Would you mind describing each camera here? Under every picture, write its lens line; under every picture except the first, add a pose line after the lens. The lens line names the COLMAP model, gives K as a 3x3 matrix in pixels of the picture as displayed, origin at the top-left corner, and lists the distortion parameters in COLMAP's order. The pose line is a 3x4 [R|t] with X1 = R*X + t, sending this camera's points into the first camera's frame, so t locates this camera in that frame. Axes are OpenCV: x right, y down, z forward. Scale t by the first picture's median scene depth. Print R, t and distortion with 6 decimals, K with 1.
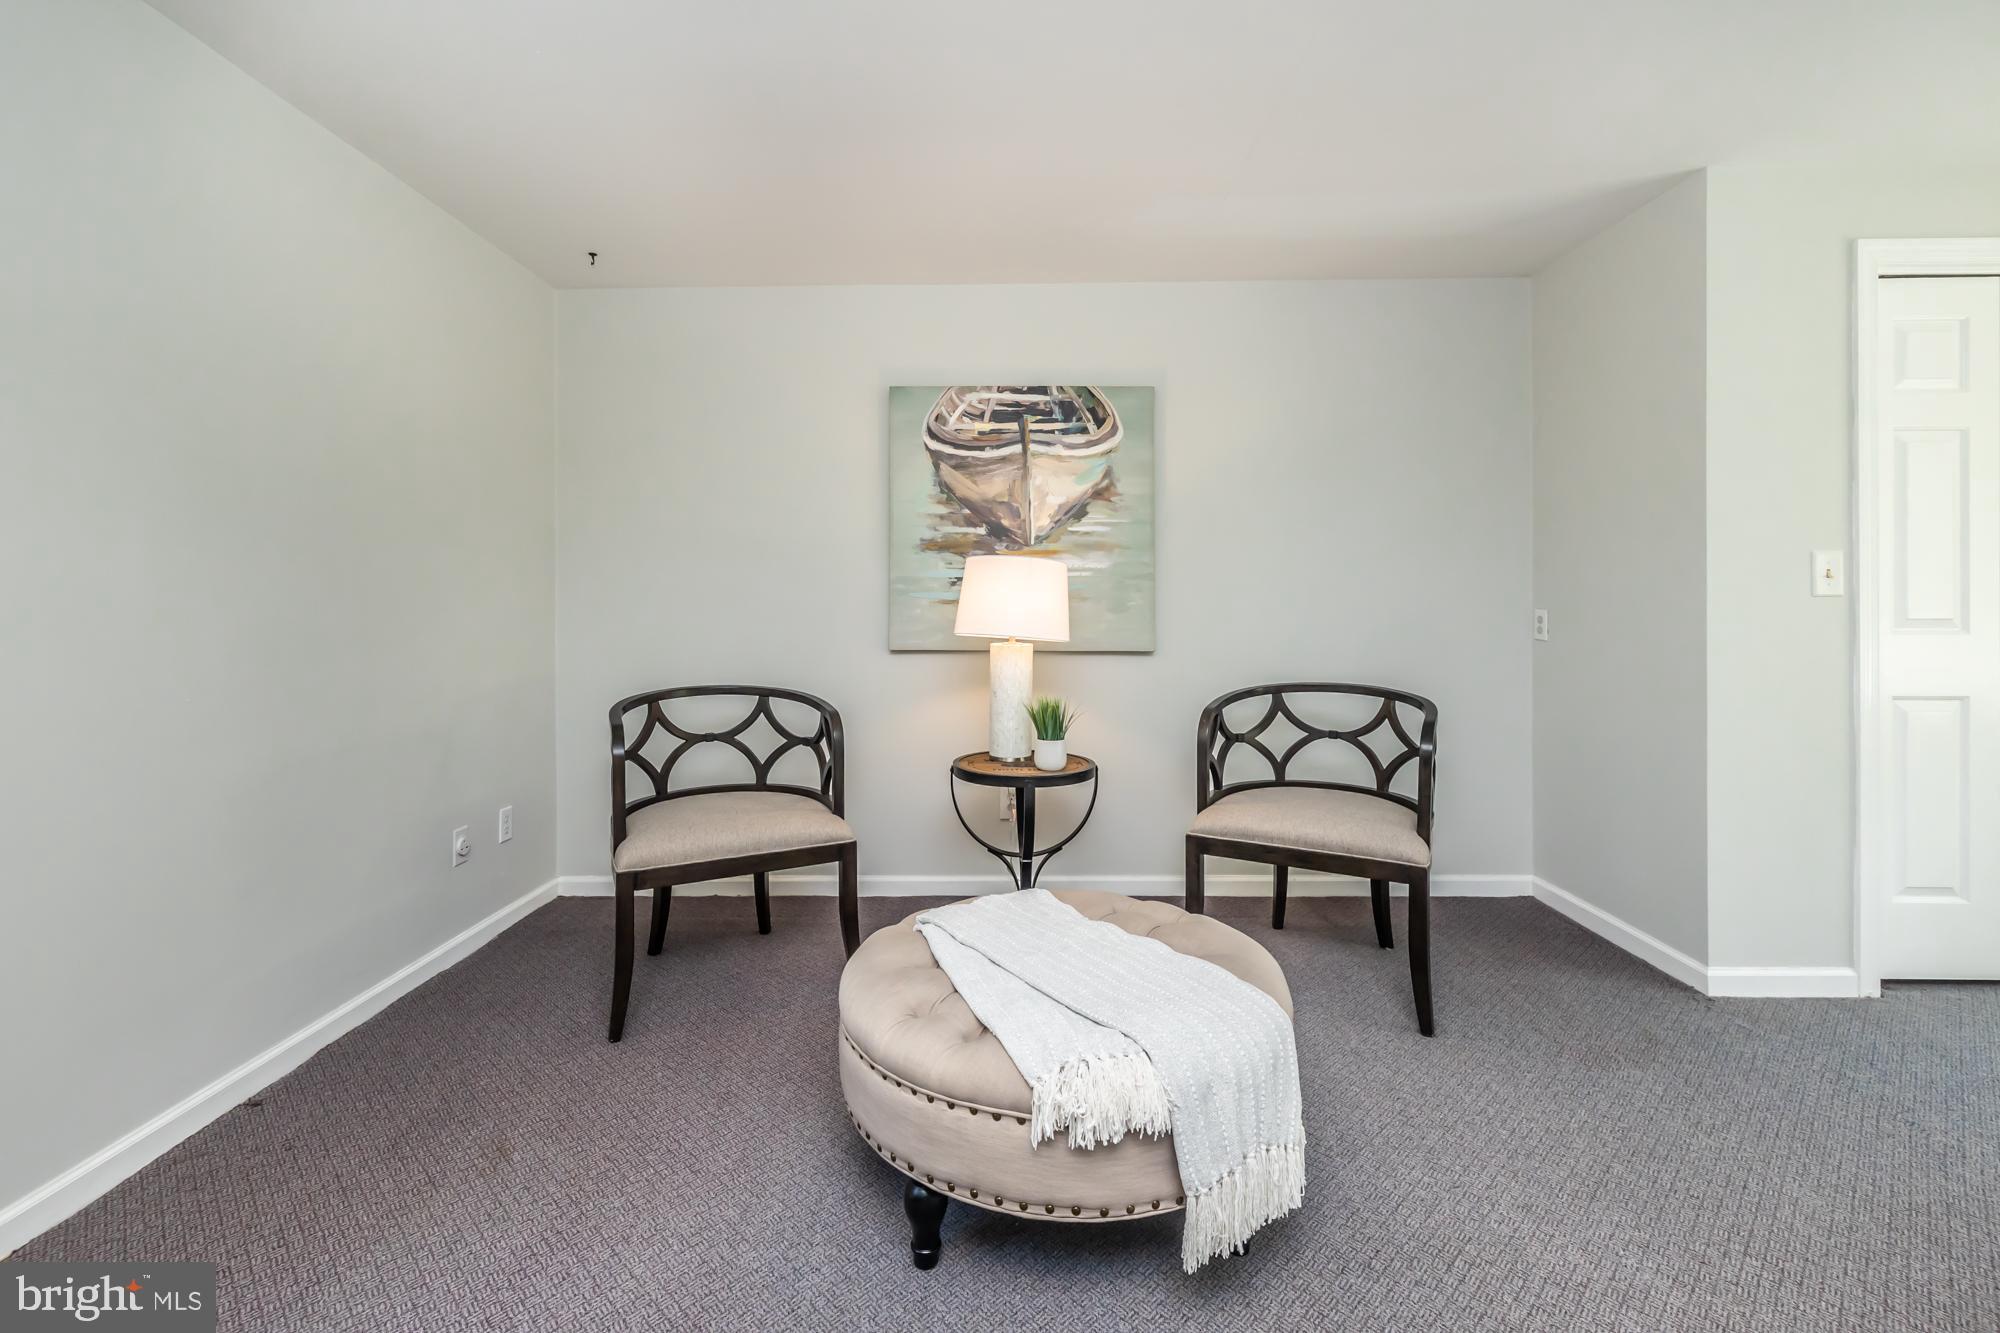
lens RADIAL K [[859.9, 0, 998.6], [0, 859.9, 609.6], [0, 0, 1]] dist [0.002982, -0.001193]
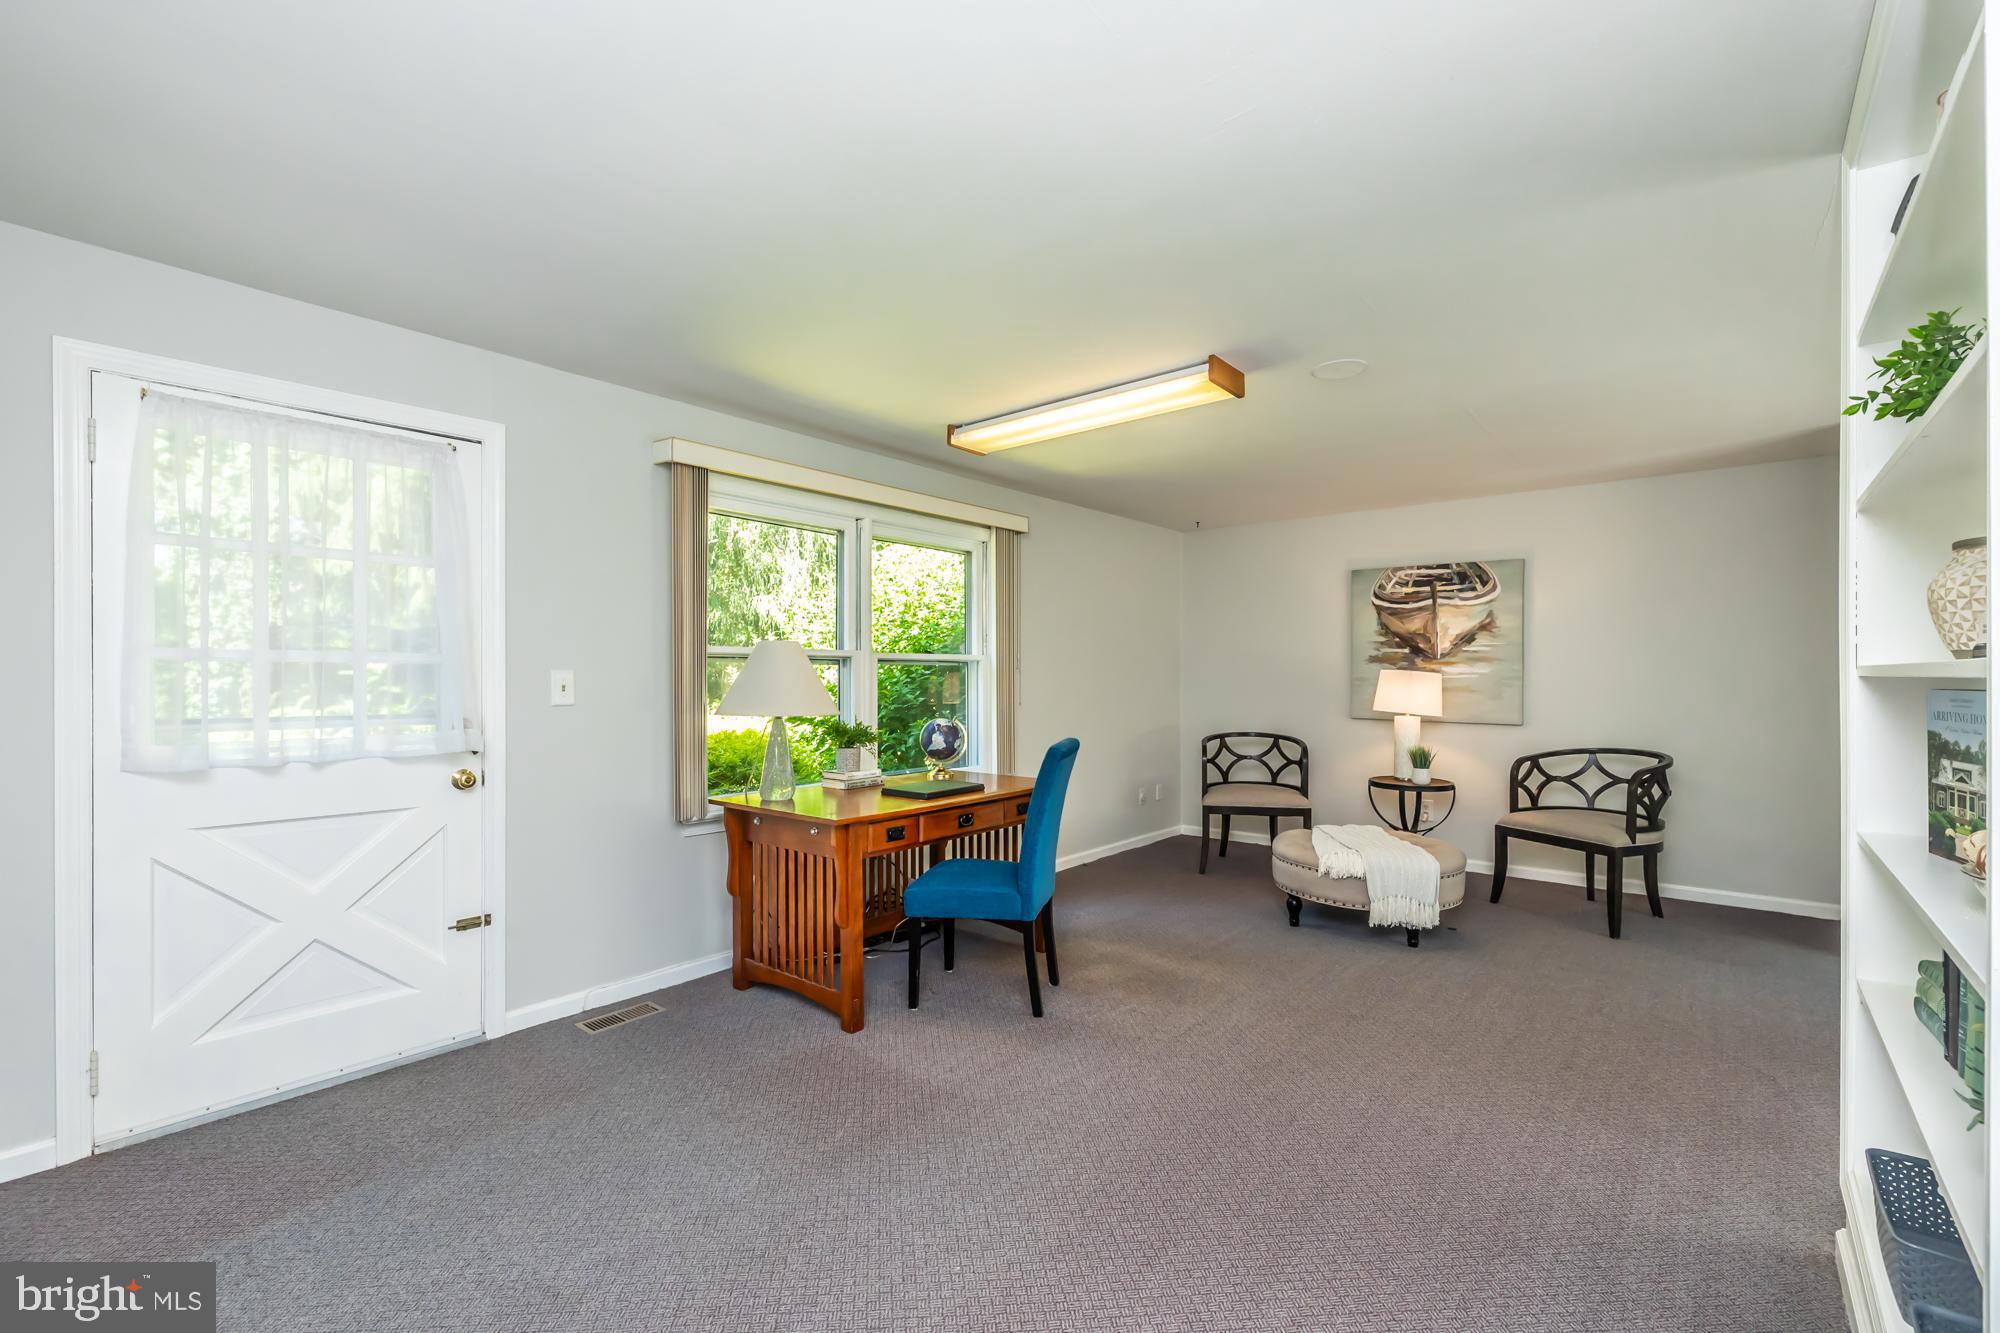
lens RADIAL K [[859.9, 0, 971.2], [0, 859.9, 679.6], [0, 0, 1]] dist [0.002982, -0.001193]
pose [[0.754235, 0.008368, -0.656551, 0.455357], [-0.003704, 0.999957, 0.008490, -0.045007], [0.656594, -0.003972, 0.754234, -0.873342]]
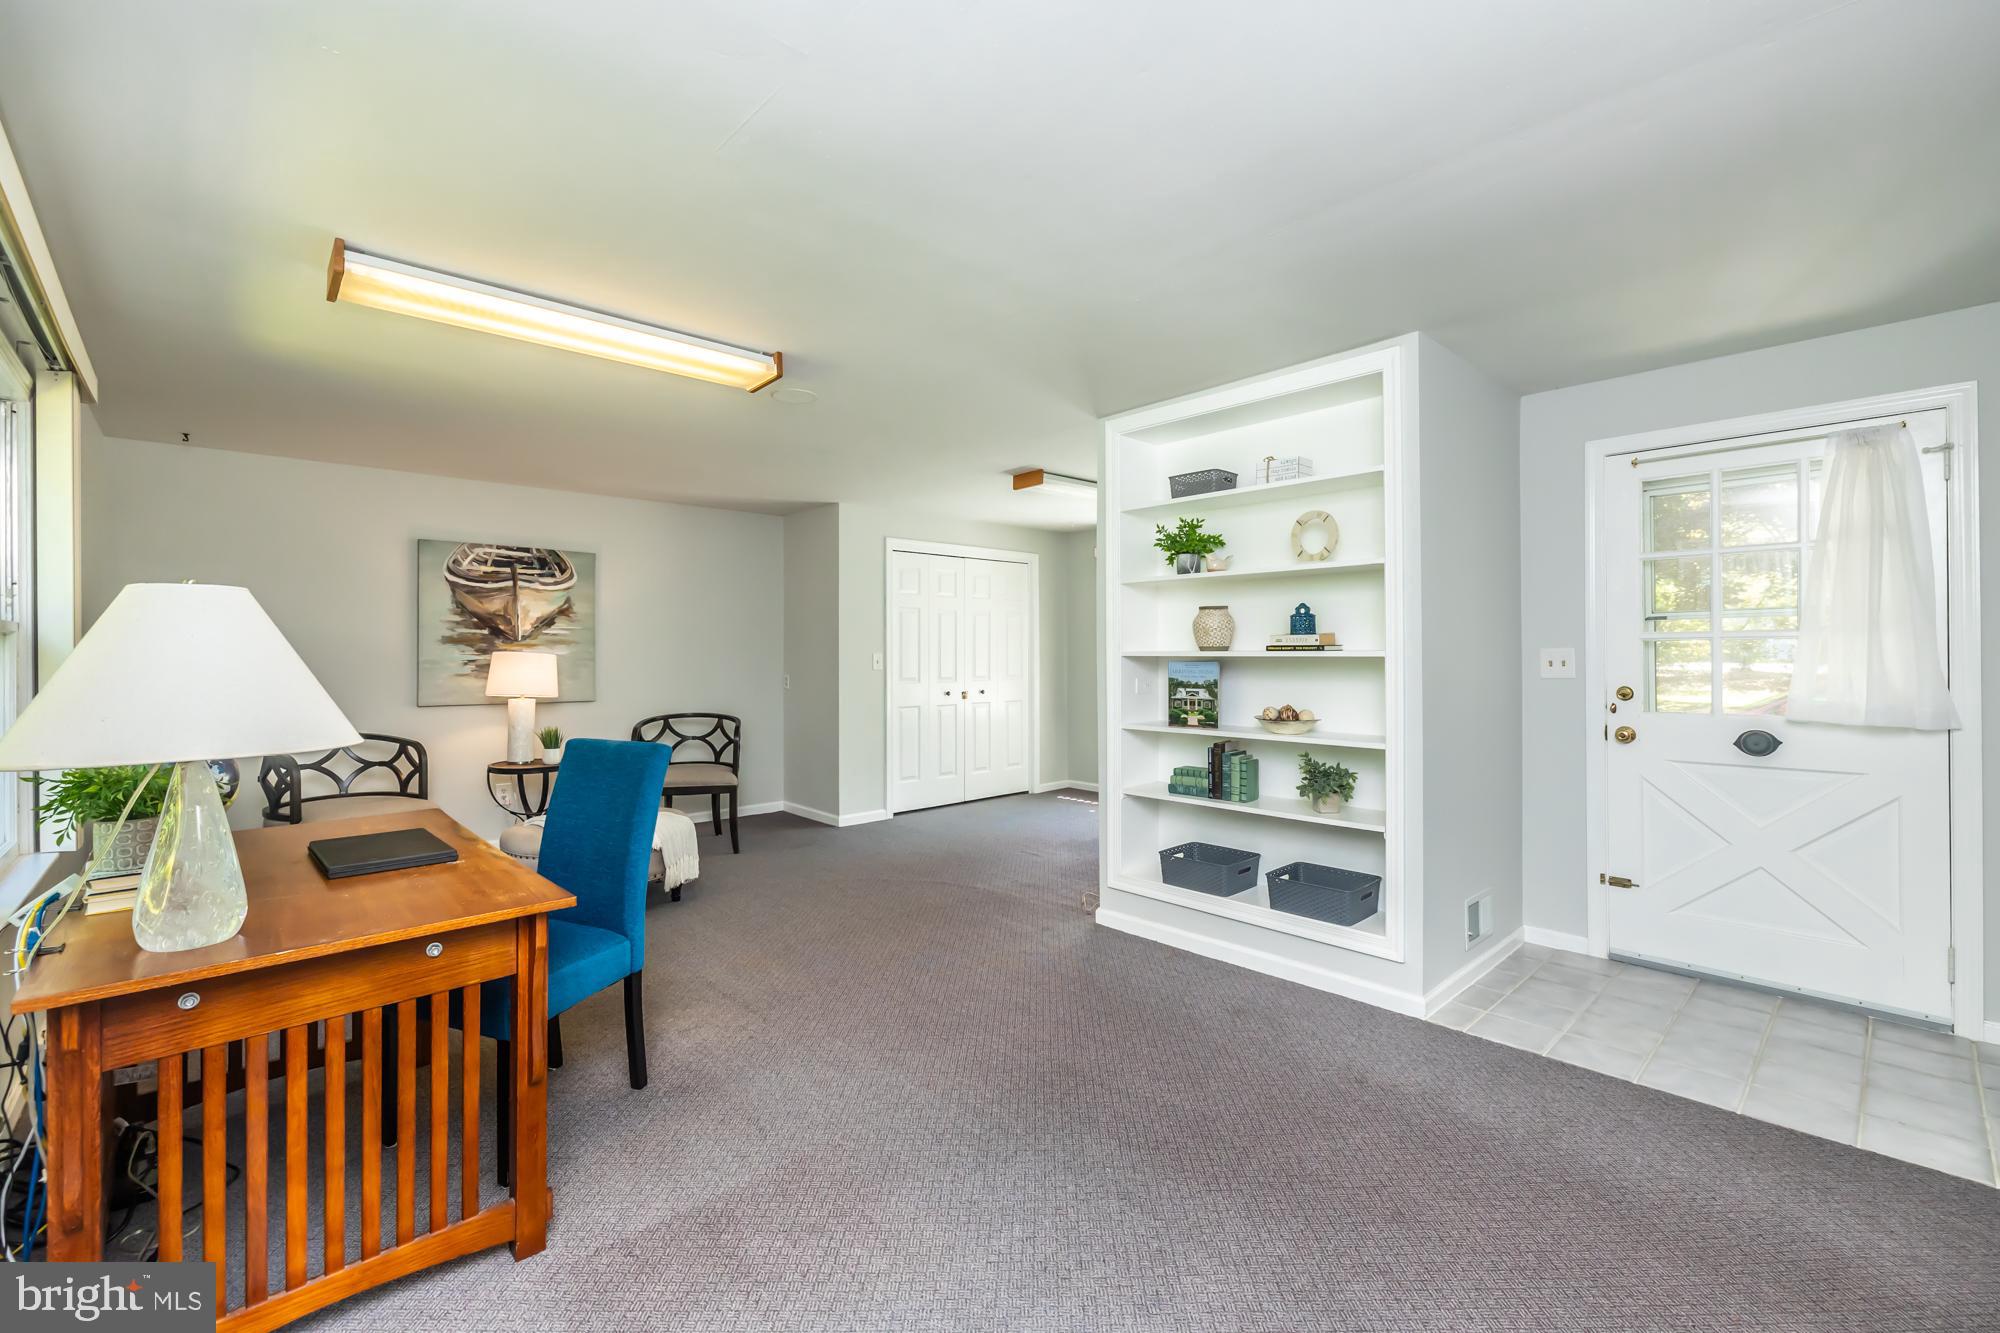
lens RADIAL K [[859.9, 0, 989.3], [0, 859.9, 649.9], [0, 0, 1]] dist [0.002982, -0.001193]
pose [[0.733906, 0.003626, 0.679241, -0.433704], [0.000881, 0.999980, -0.006291, -0.045476], [-0.679250, 0.005215, 0.733888, -0.875031]]
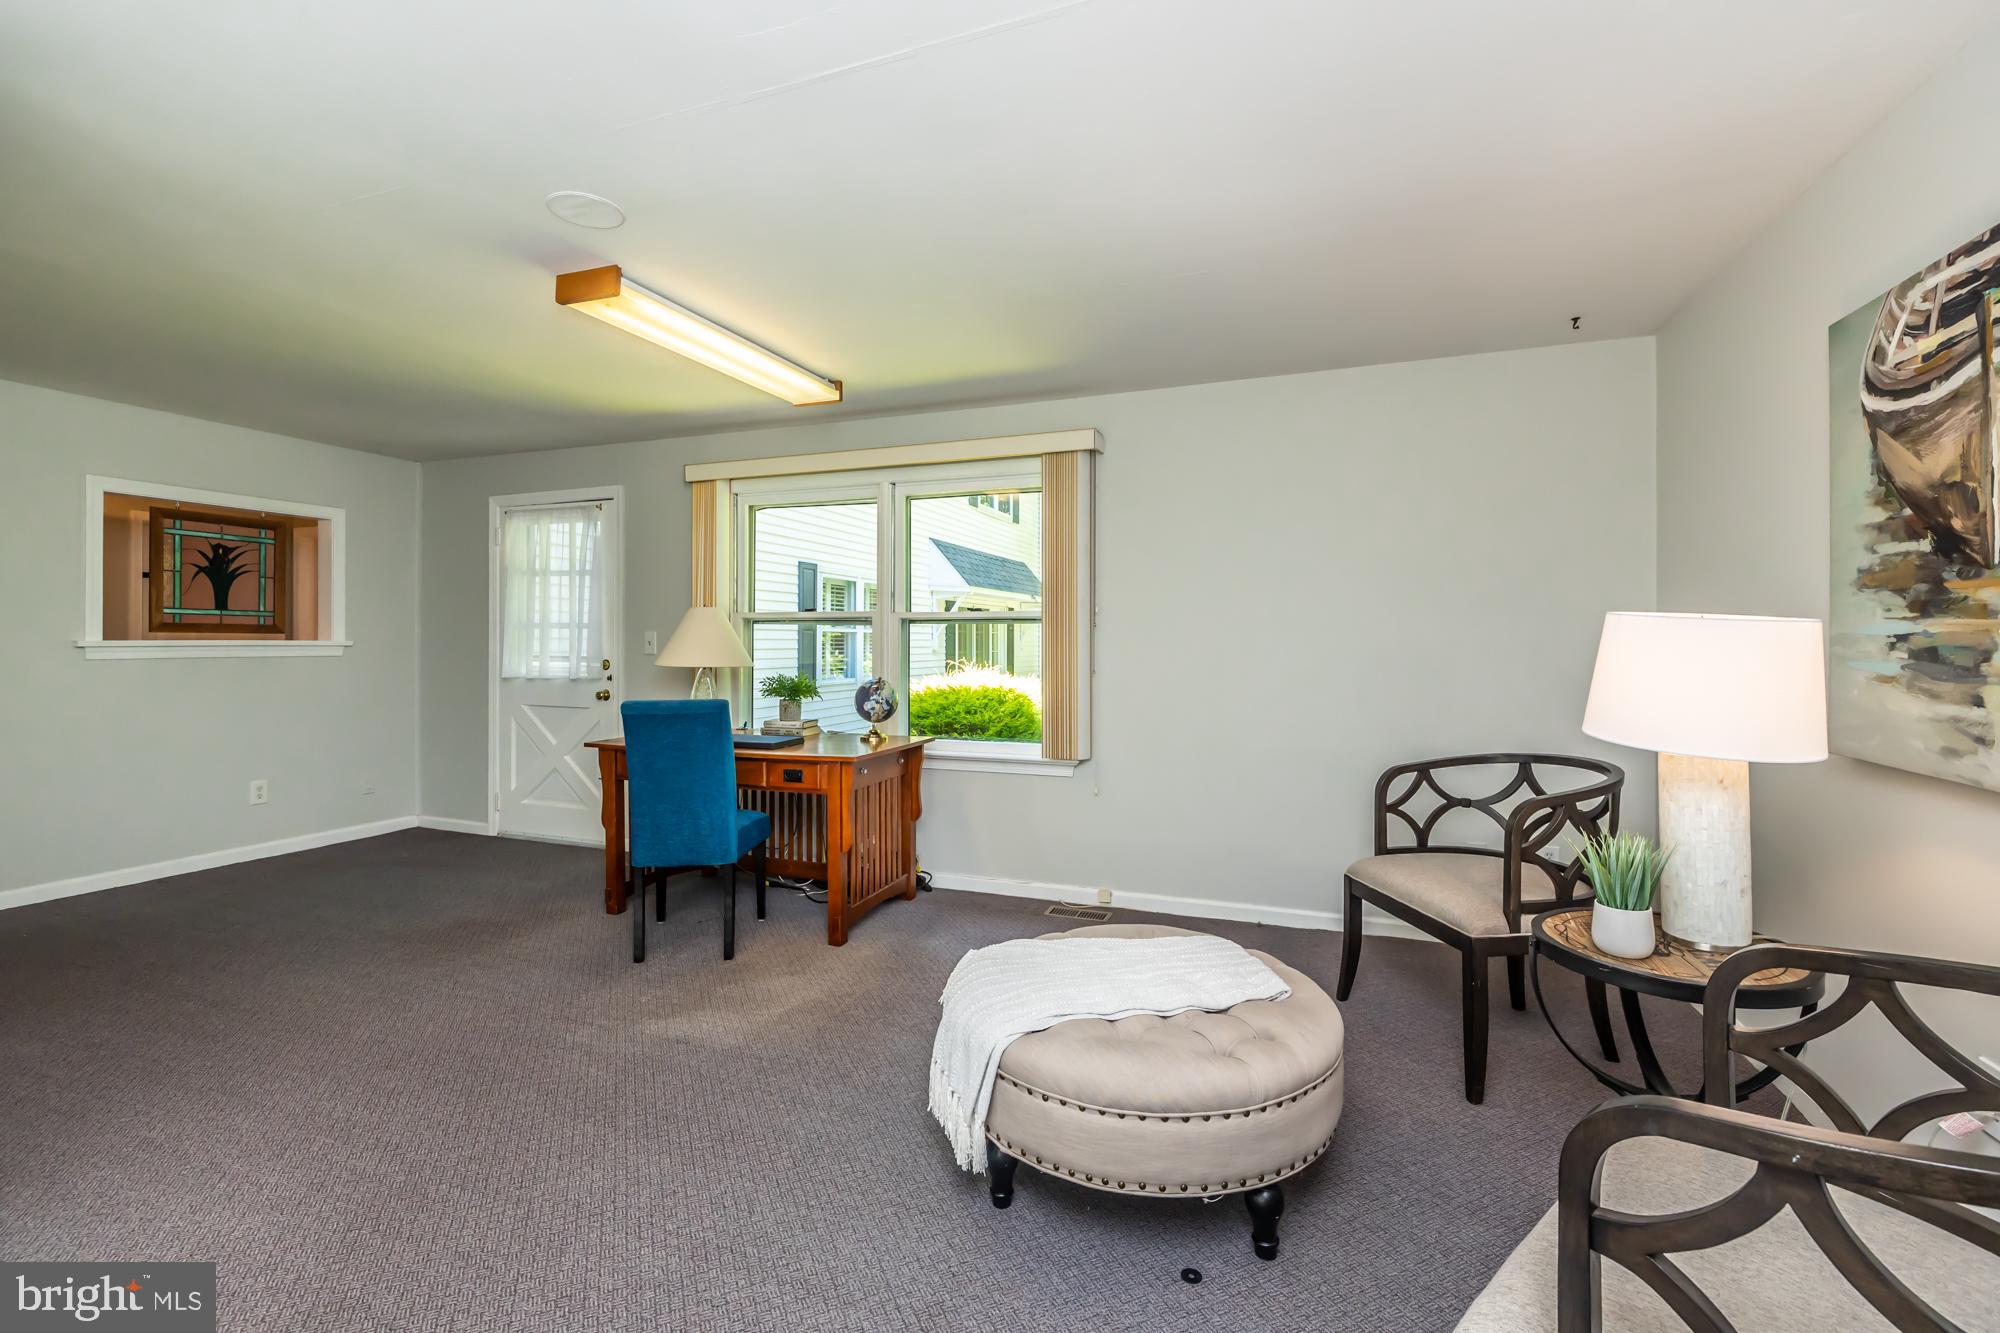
lens RADIAL K [[859.9, 0, 931.6], [0, 859.9, 637.8], [0, 0, 1]] dist [0.002982, -0.001193]
pose [[-0.378022, -0.002466, -0.925794, 0.689474], [-0.002534, 0.999995, -0.001629, -0.033582], [0.925793, 0.001731, -0.378026, 0.641960]]
